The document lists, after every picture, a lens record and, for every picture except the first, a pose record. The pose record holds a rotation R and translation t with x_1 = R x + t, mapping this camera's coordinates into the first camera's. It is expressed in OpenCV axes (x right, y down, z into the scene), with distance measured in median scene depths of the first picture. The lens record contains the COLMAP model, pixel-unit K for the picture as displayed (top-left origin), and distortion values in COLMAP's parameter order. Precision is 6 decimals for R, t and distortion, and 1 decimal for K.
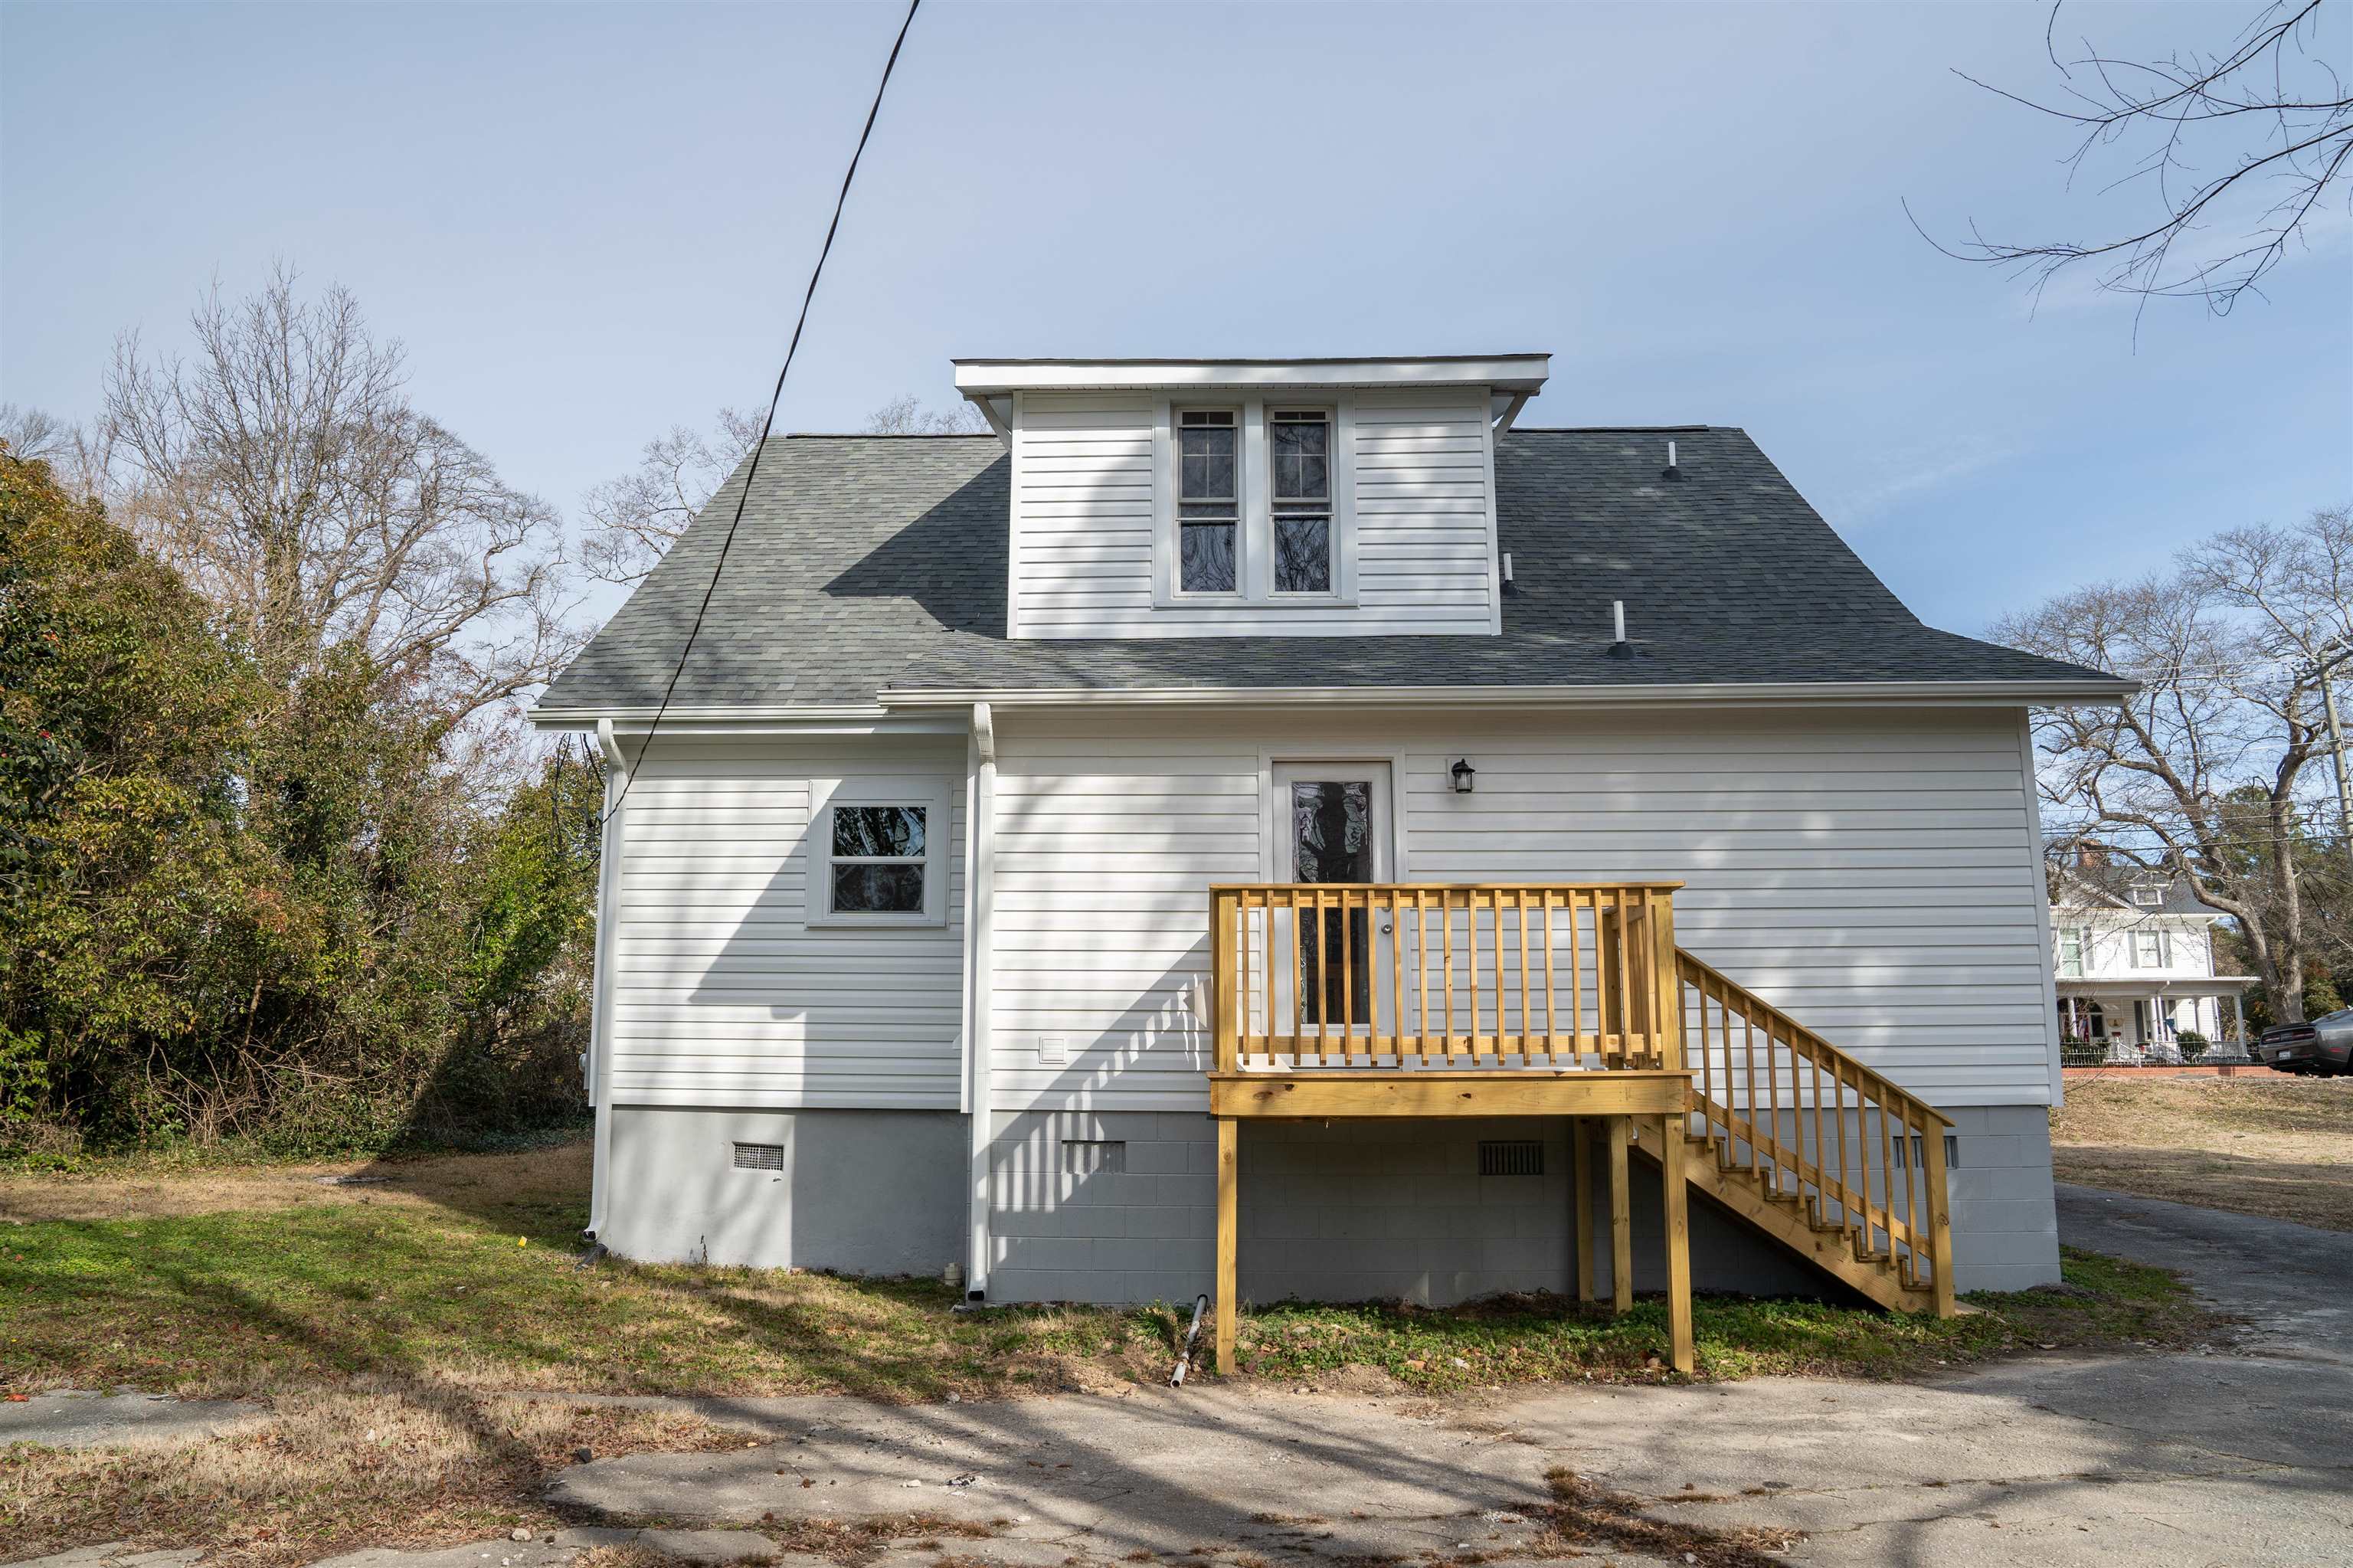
lens RADIAL K [[1650.5, 0, 1167.9], [0, 1650.5, 784.5], [0, 0, 1]] dist [-0.131880, 0.105787]
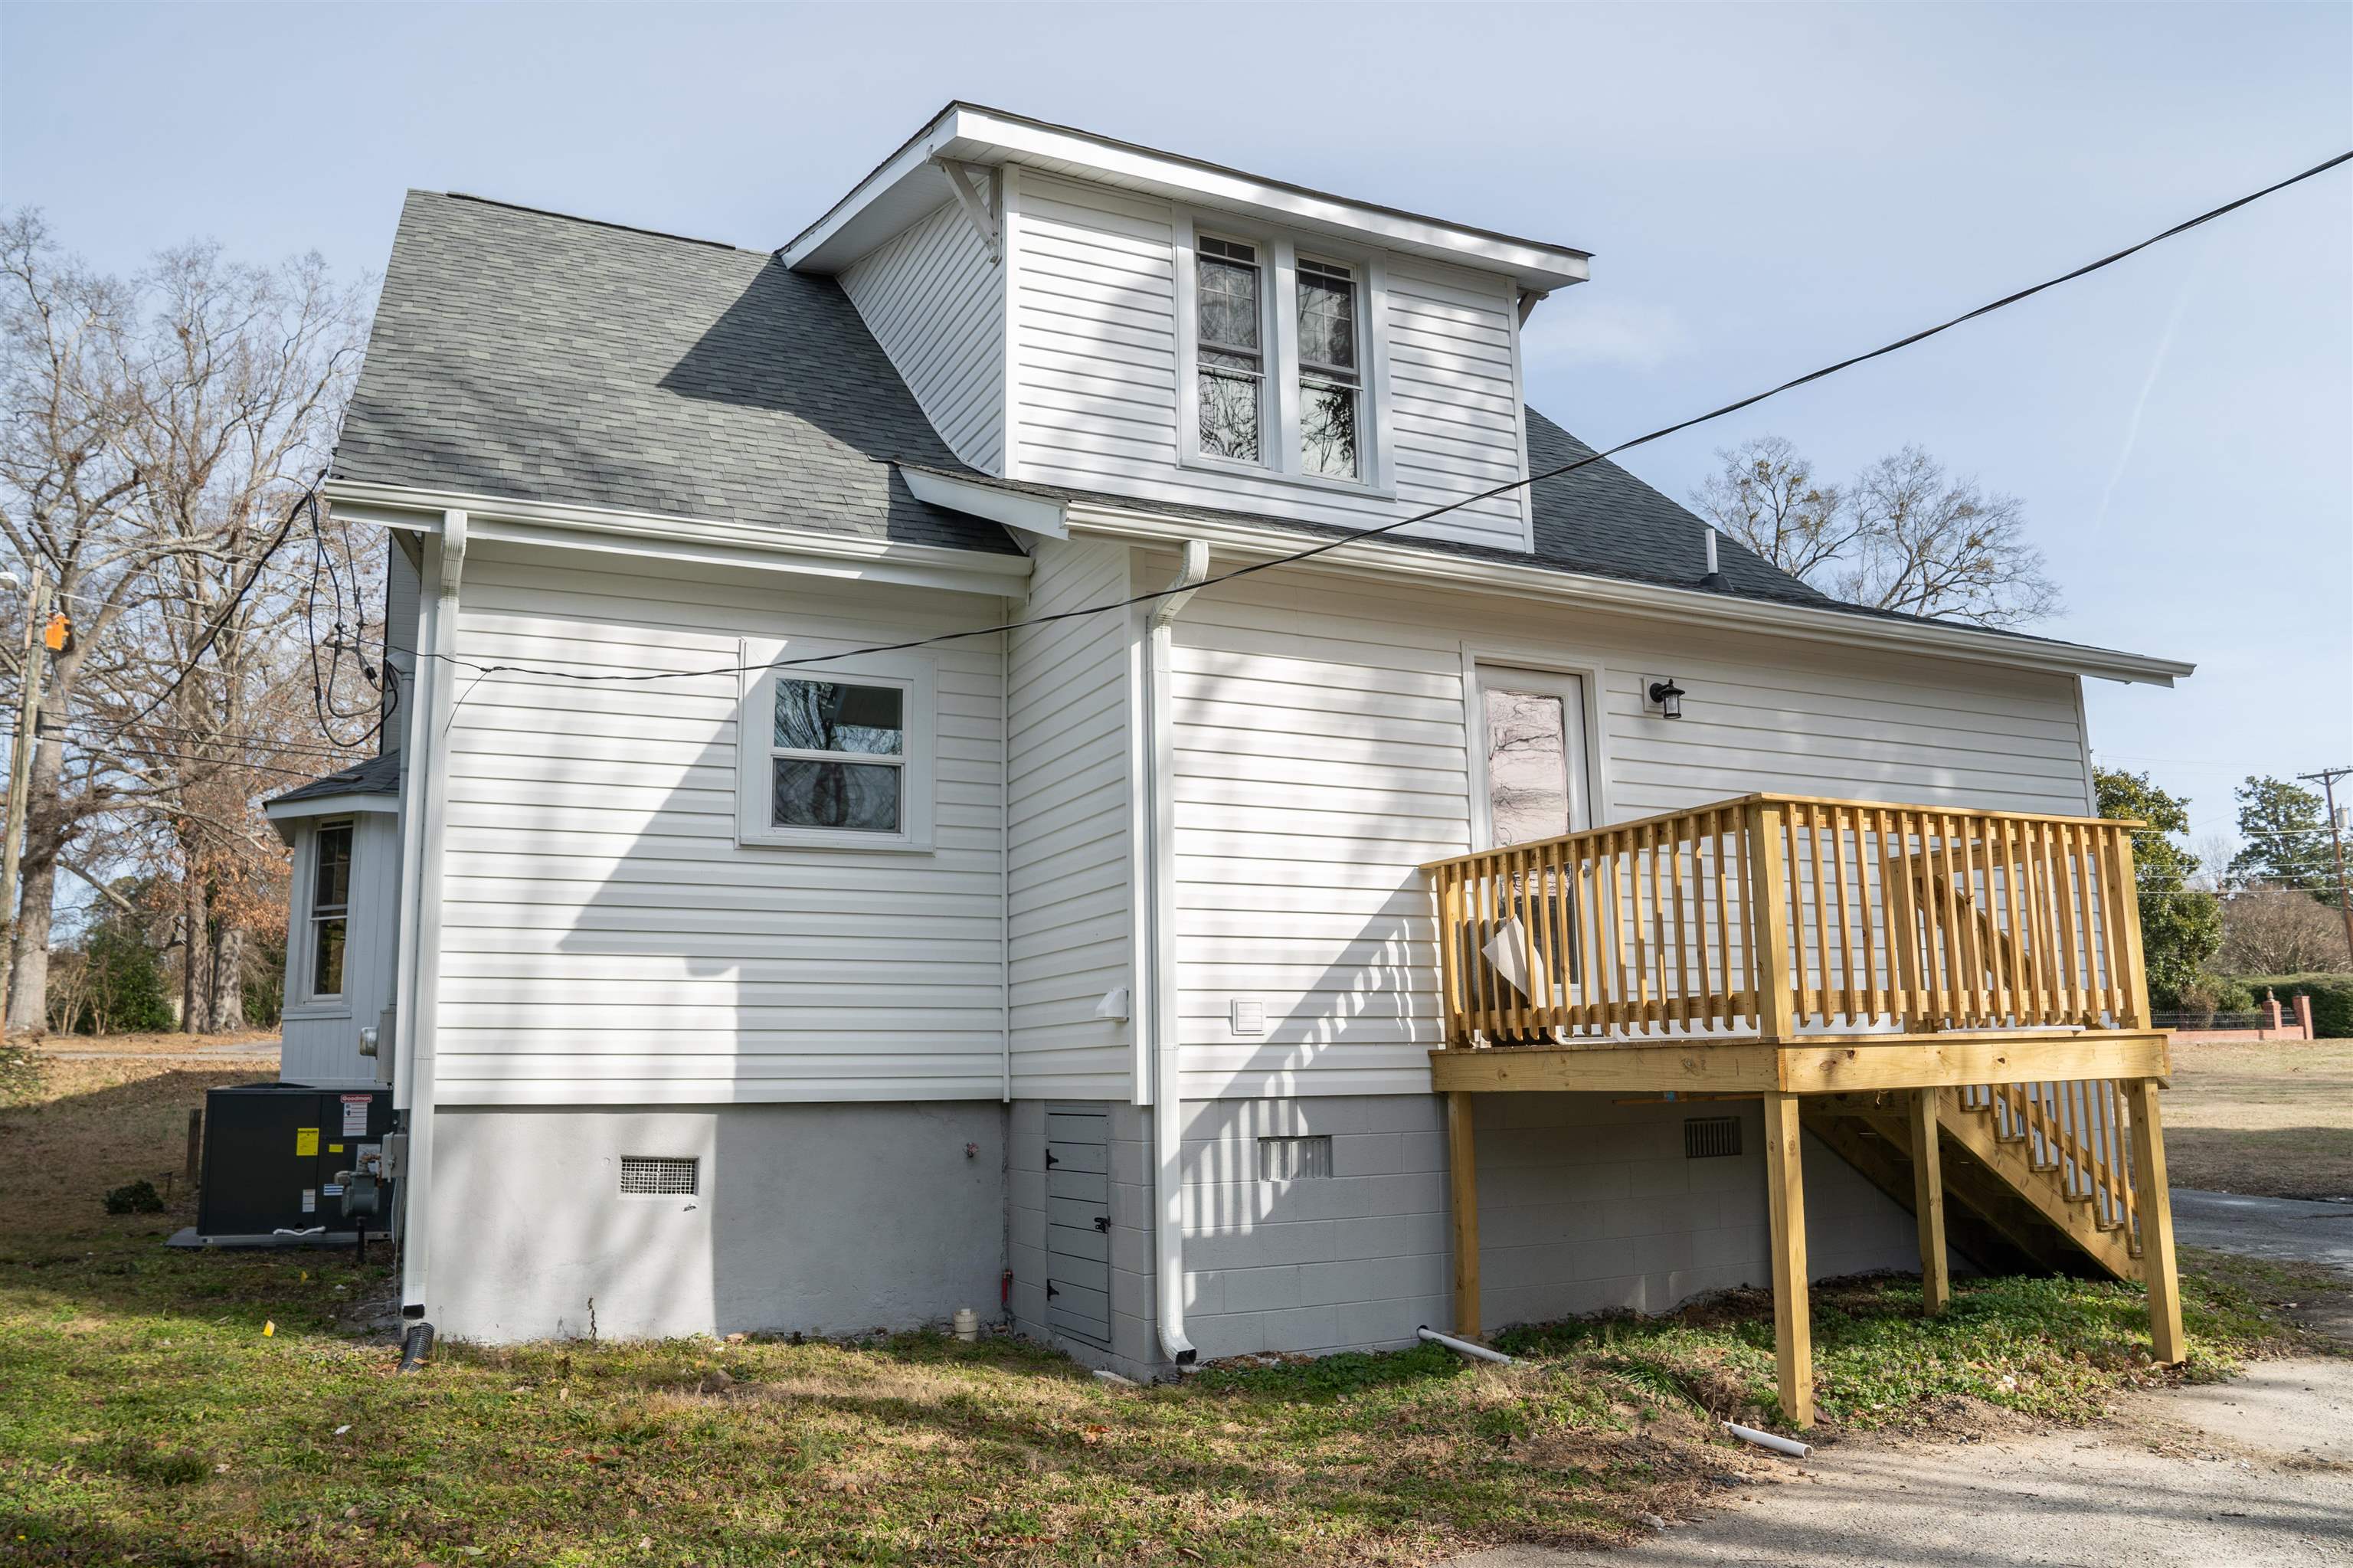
lens RADIAL K [[1650.5, 0, 1167.9], [0, 1650.5, 784.5], [0, 0, 1]] dist [-0.131880, 0.105787]
pose [[0.890863, 0.061649, 0.450070, -0.433787], [-0.067292, 0.997727, -0.003469, 0.059619], [-0.449261, -0.027195, 0.892987, 0.342693]]
